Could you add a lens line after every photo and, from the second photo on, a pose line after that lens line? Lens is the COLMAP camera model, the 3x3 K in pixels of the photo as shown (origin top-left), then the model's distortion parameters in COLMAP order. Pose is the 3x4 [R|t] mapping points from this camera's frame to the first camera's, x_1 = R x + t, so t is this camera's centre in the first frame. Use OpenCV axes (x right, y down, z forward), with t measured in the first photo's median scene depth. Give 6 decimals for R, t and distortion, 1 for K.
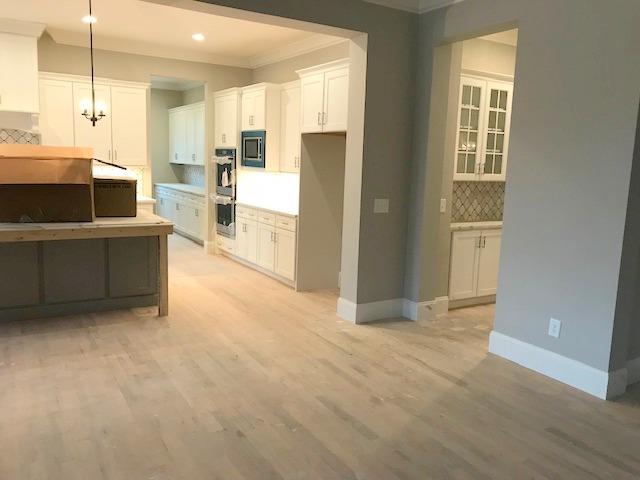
lens RADIAL K [[519.1, 0, 323.9], [0, 519.1, 239.1], [0, 0, 1]] dist [0.029676, -0.023282]
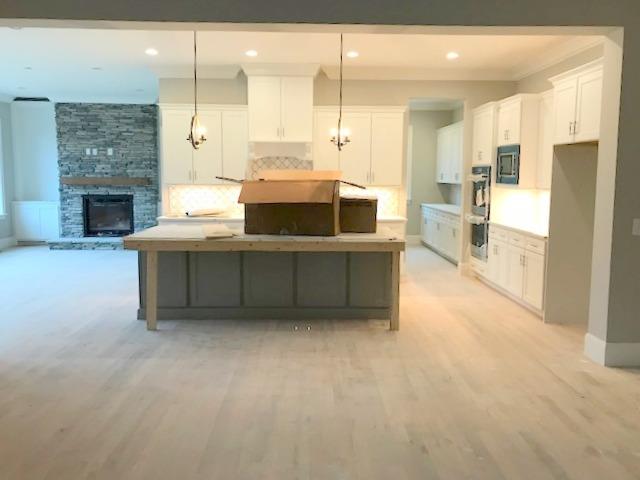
lens RADIAL K [[545.8, 0, 314.2], [0, 545.8, 236.7], [0, 0, 1]] dist [-0.002235, -0.017501]
pose [[0.856913, 0.027327, -0.514736, 0.107341], [-0.051972, 0.998085, -0.033533, 0.008159], [0.512834, 0.055487, 0.856692, -0.013950]]
